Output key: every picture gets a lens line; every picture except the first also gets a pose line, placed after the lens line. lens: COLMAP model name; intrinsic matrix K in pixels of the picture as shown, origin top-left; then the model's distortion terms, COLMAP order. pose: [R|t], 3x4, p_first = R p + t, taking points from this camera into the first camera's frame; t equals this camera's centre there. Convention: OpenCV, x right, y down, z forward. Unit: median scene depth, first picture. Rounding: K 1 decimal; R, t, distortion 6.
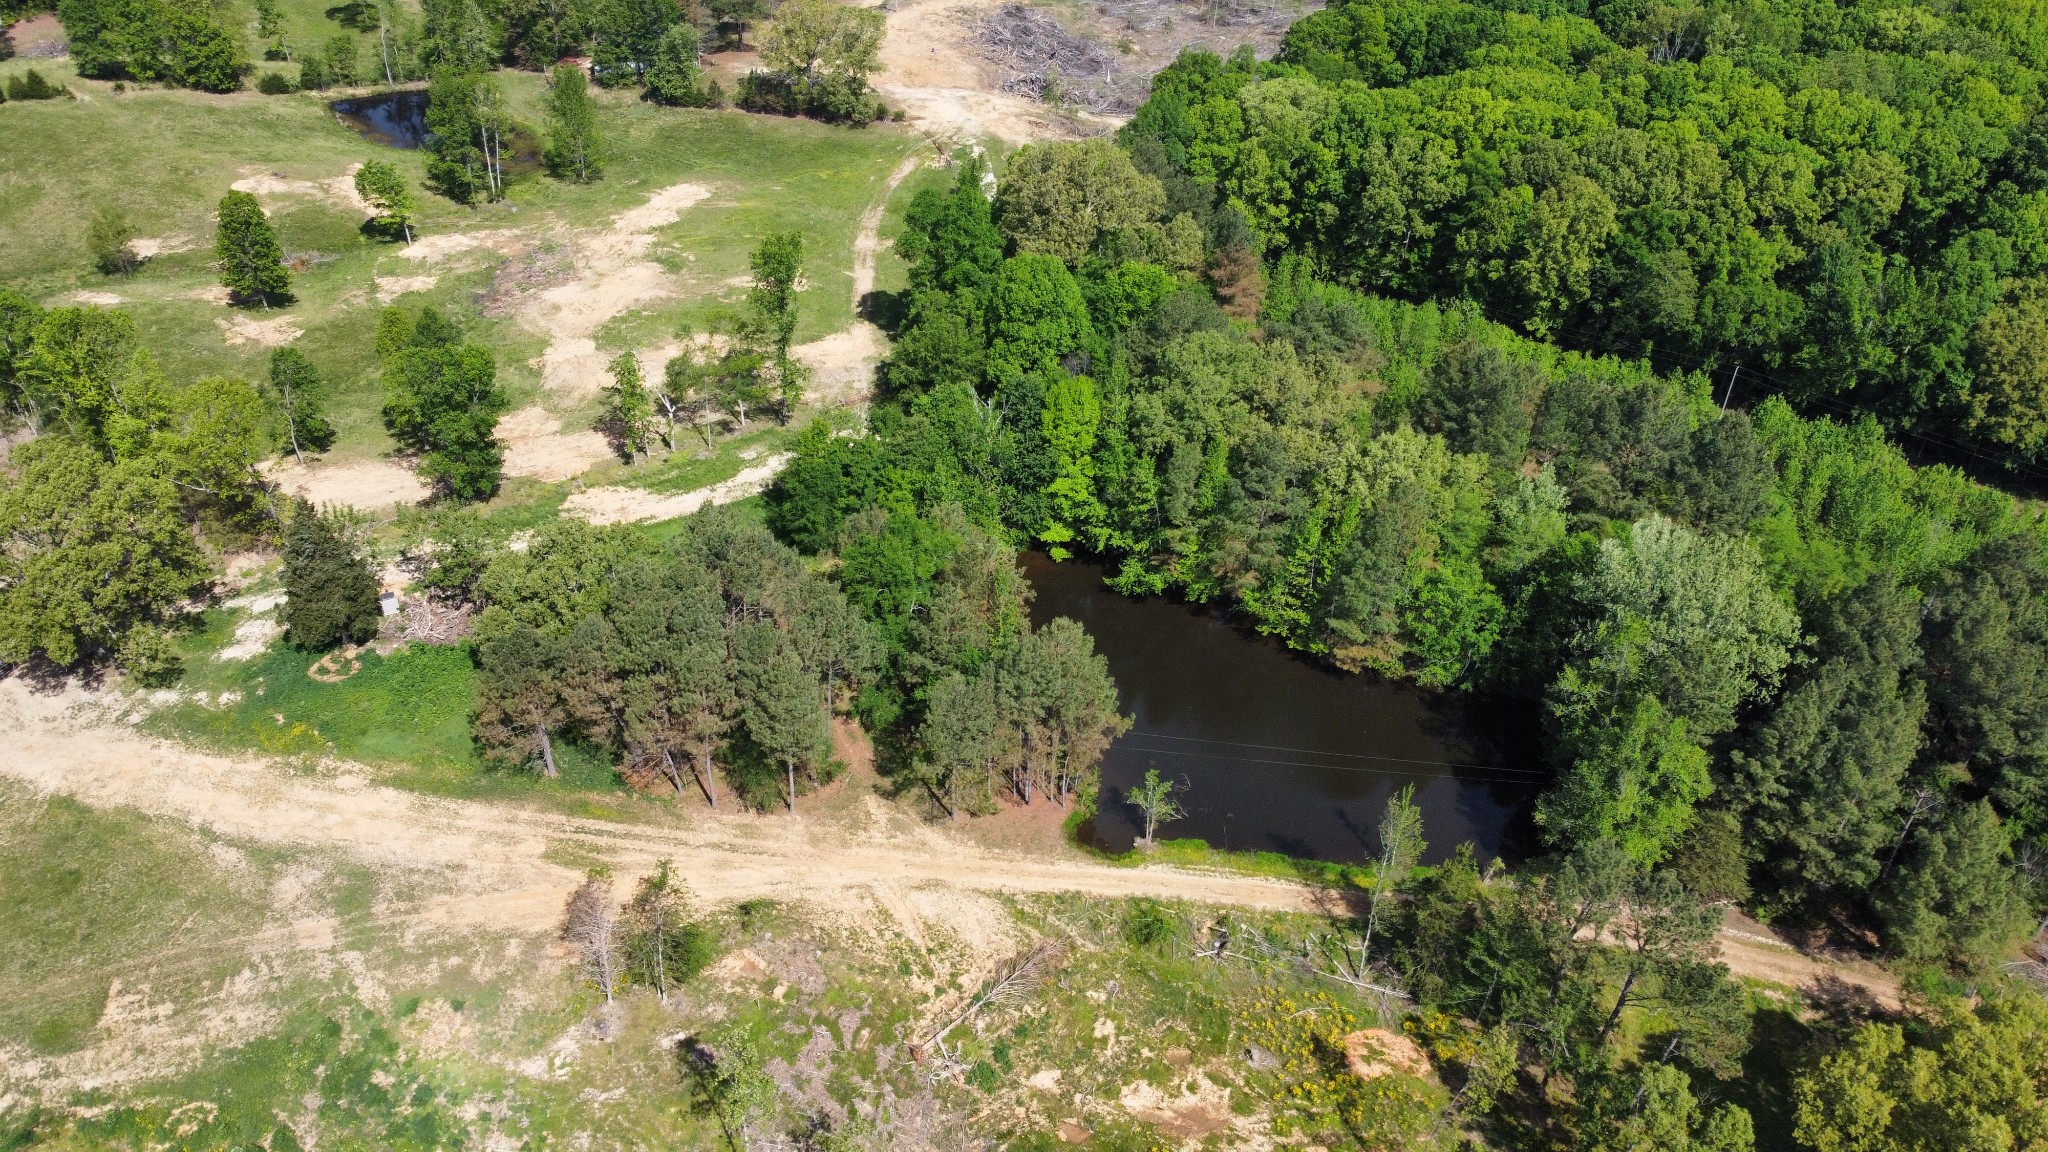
lens RADIAL K [[1559.2, 0, 1009.4], [0, 1559.2, 581.6], [0, 0, 1]] dist [0.003041, -0.007113]
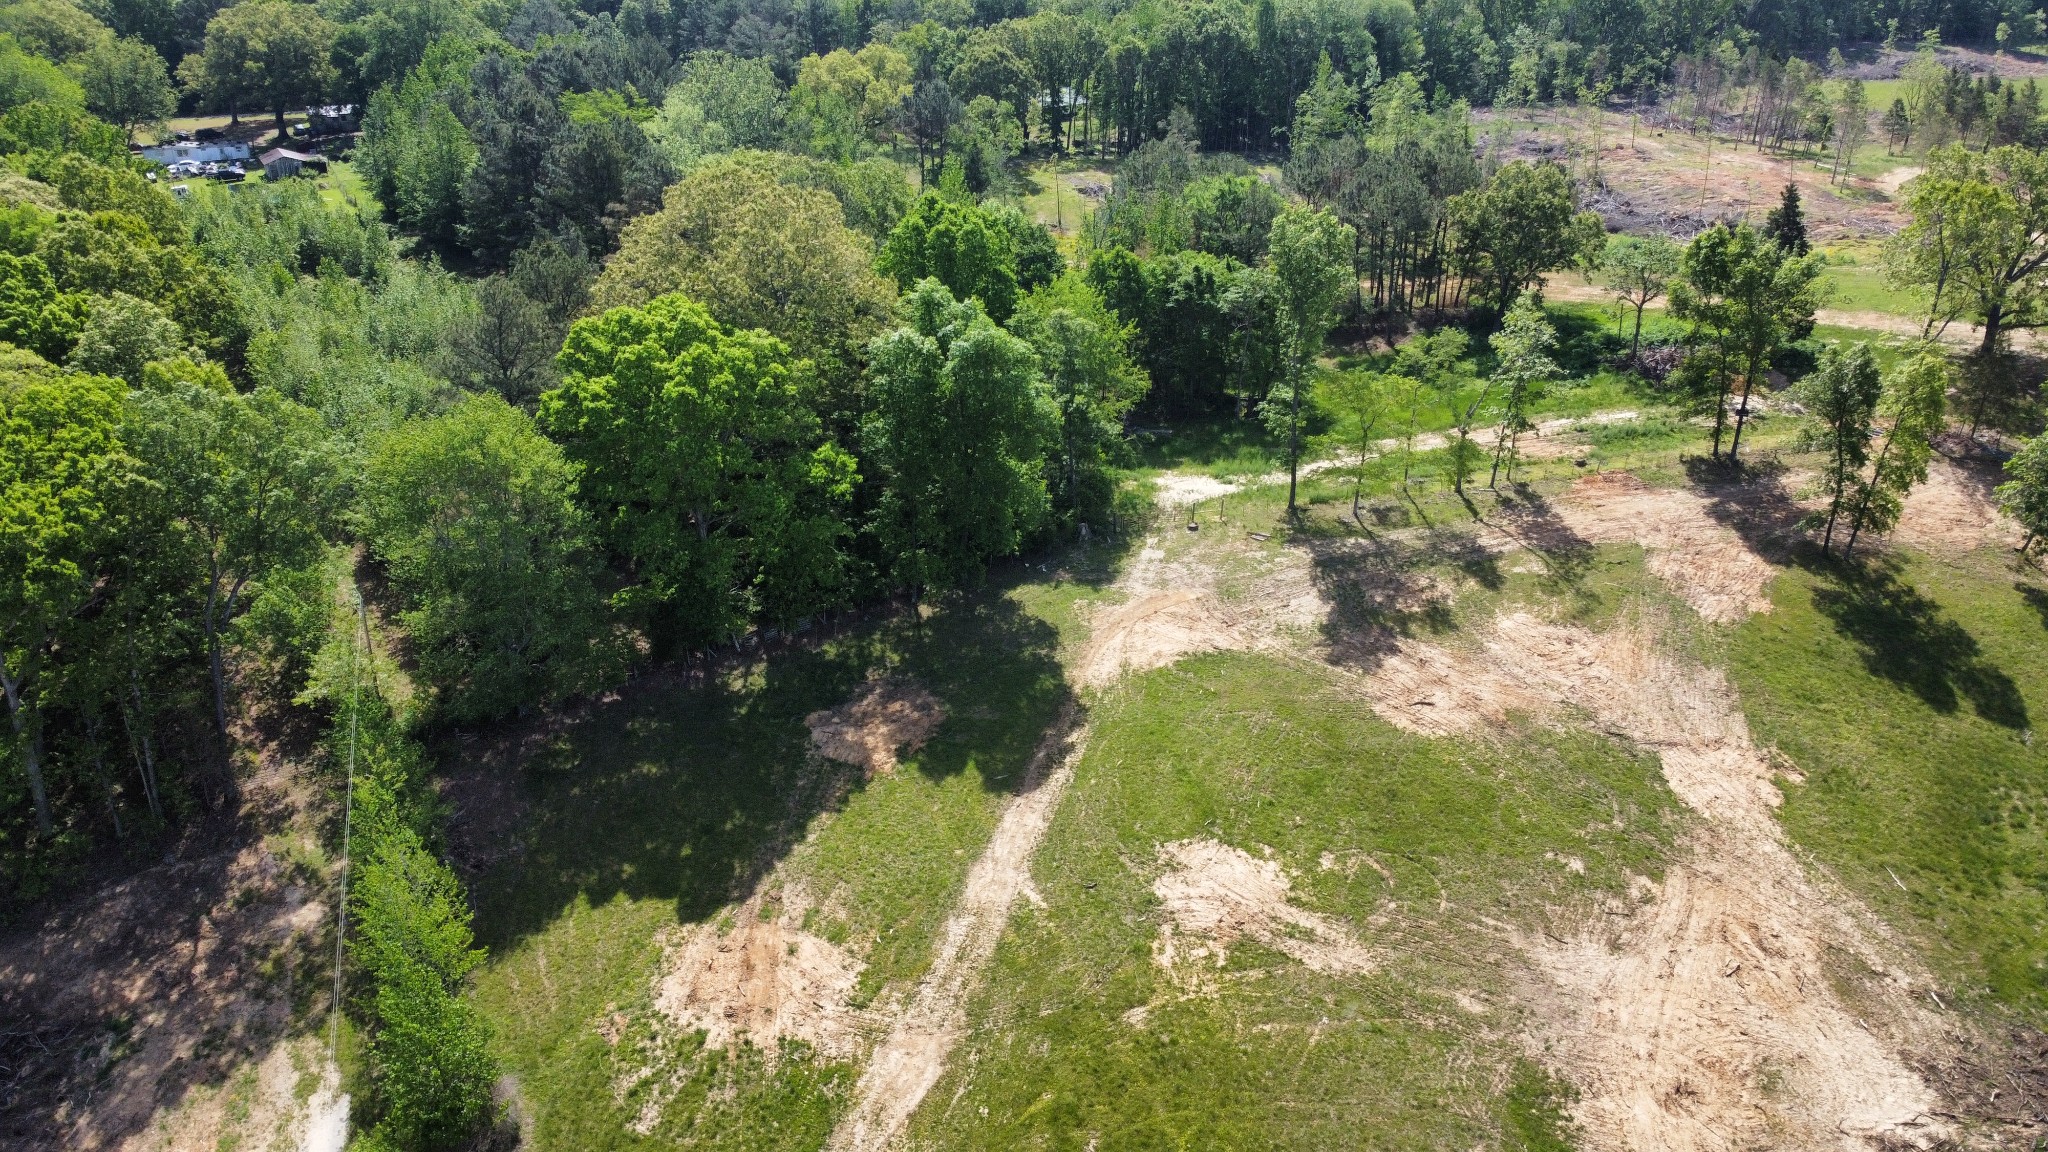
lens RADIAL K [[1559.2, 0, 1010.8], [0, 1559.2, 566.3], [0, 0, 1]] dist [0.003041, -0.007113]
pose [[-0.932180, -0.181843, 0.313008, -0.238964], [0.184471, 0.505350, 0.842966, -0.656459], [-0.311465, 0.843537, -0.437532, 1.318271]]
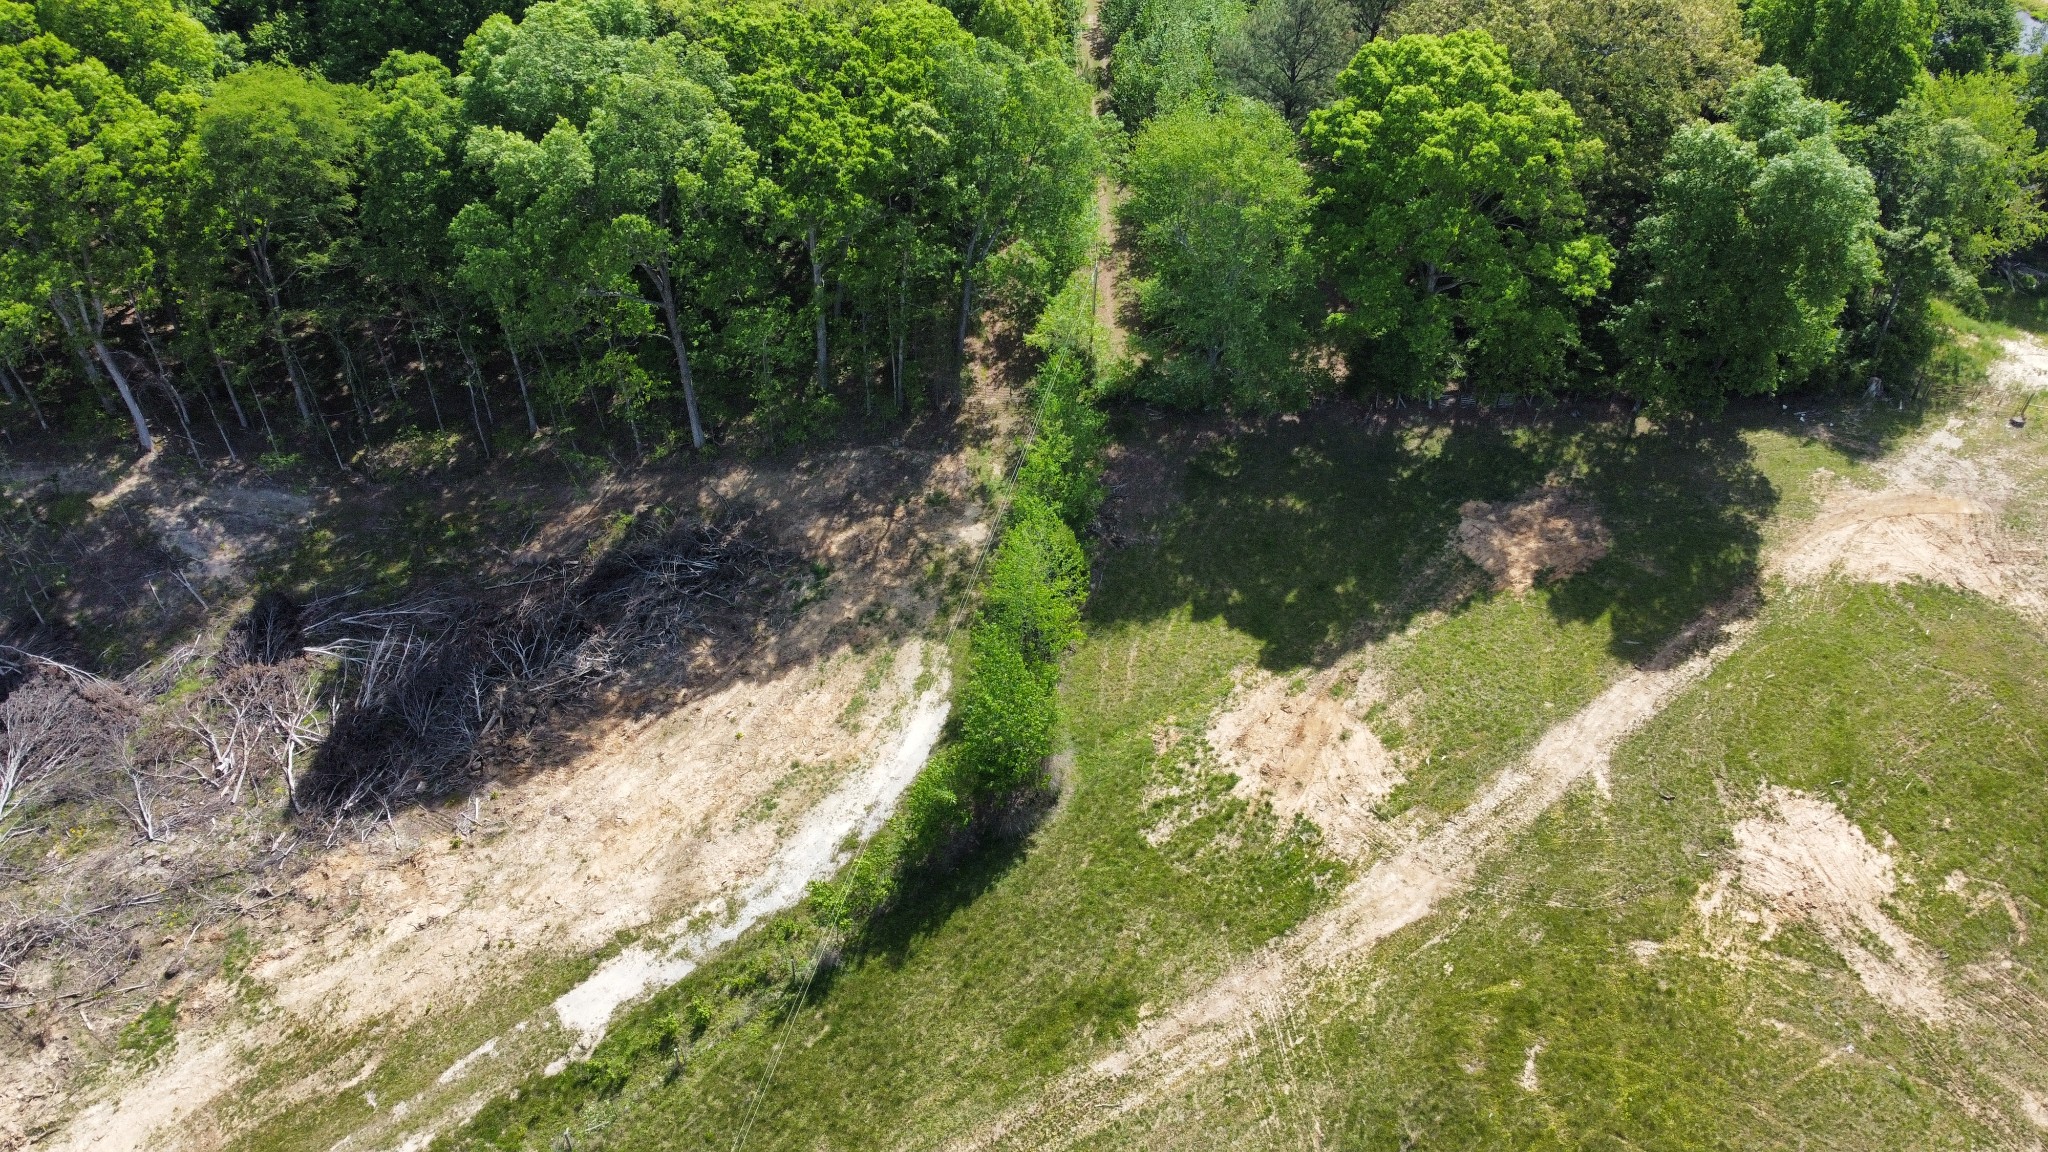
lens RADIAL K [[1559.2, 0, 1014.5], [0, 1559.2, 570.9], [0, 0, 1]] dist [0.003041, -0.007113]
pose [[-0.578256, -0.560467, 0.592872, -0.250941], [0.449582, 0.387495, 0.804813, -0.672006], [-0.680806, 0.731932, 0.027904, 1.256859]]
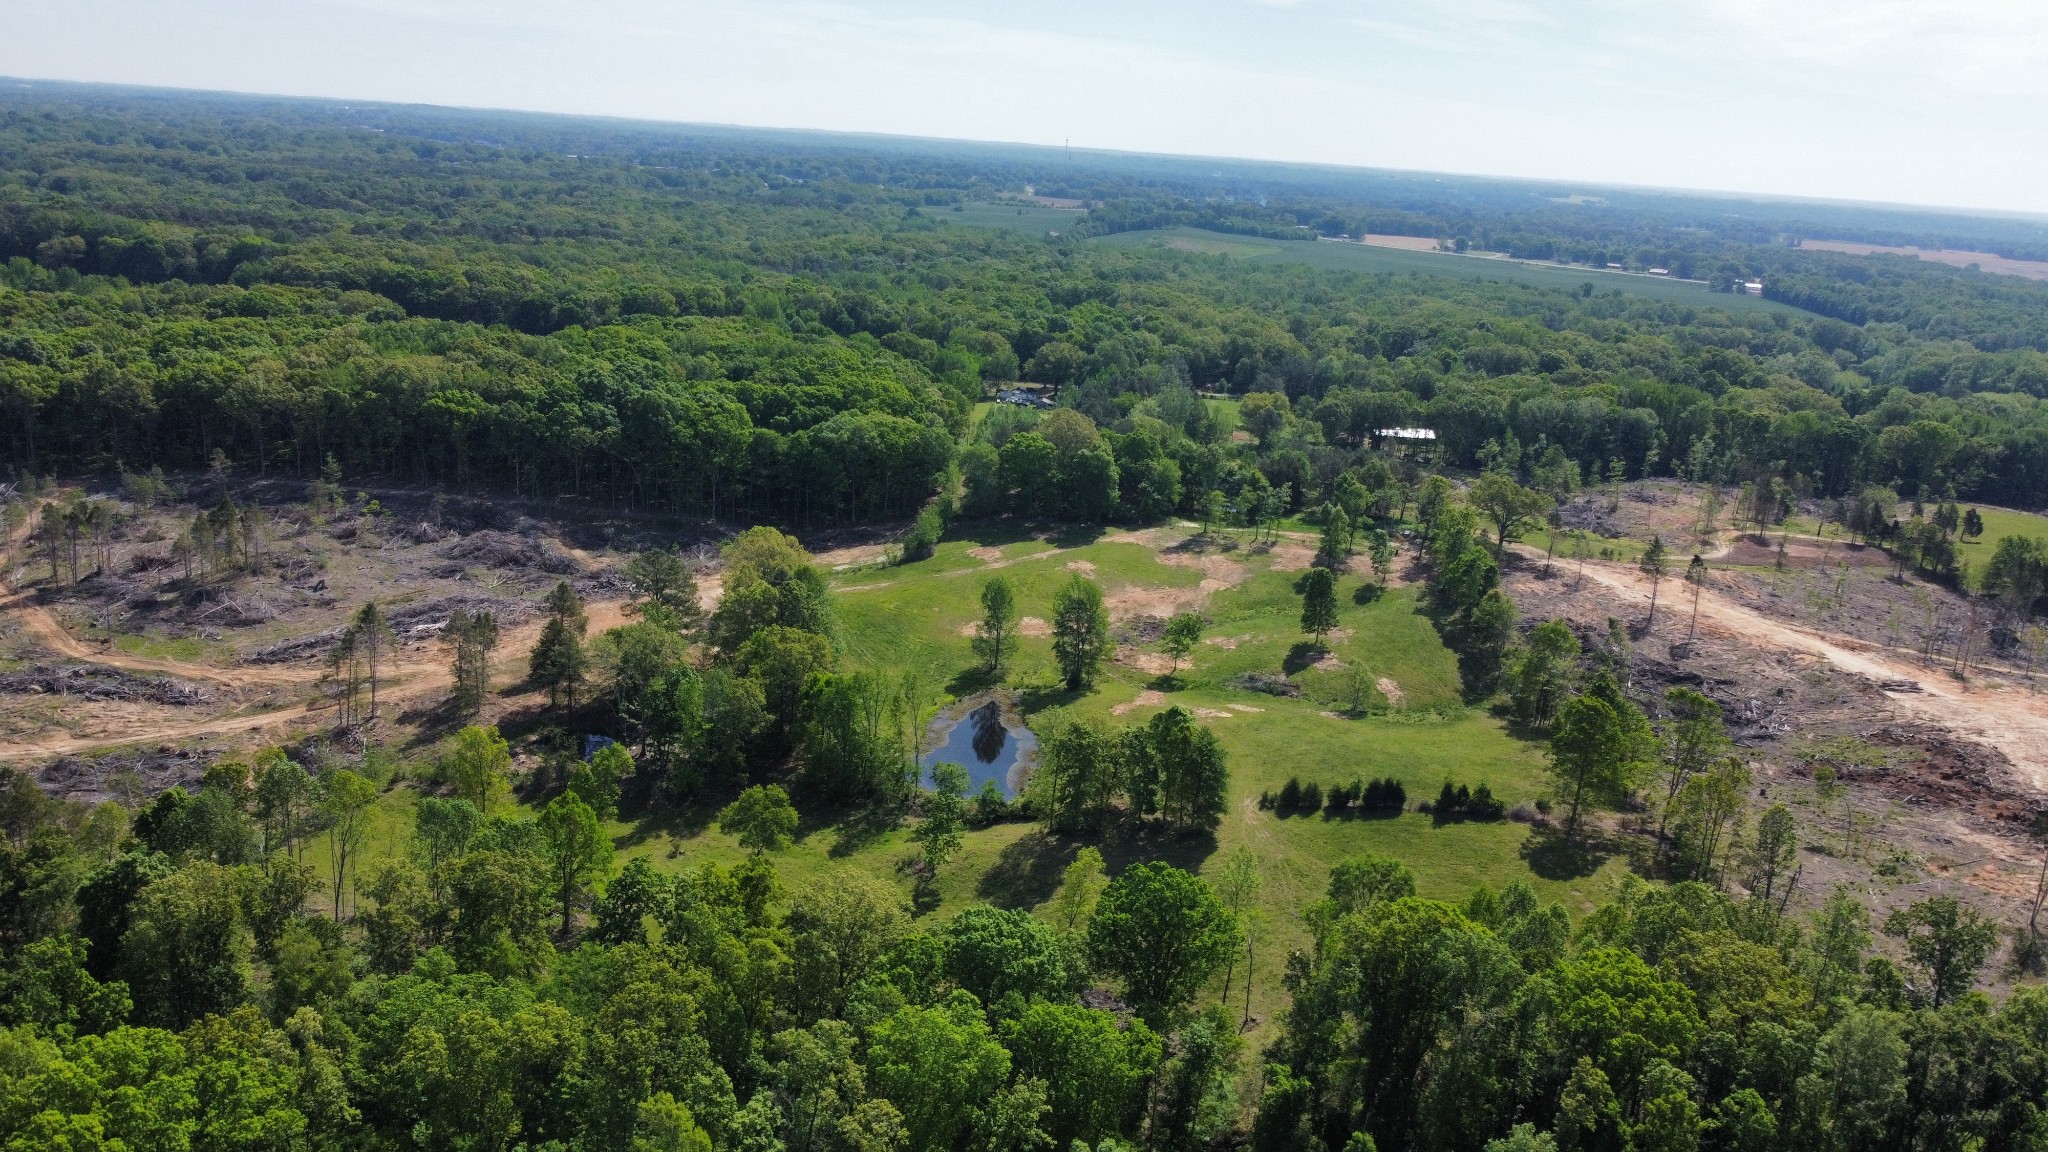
lens RADIAL K [[1559.2, 0, 1023.2], [0, 1559.2, 582.0], [0, 0, 1]] dist [0.003041, -0.007113]
pose [[-0.561025, -0.286661, 0.776580, -1.710811], [0.408241, 0.720299, 0.560811, -1.375786], [-0.720132, 0.631661, -0.287079, 1.830832]]
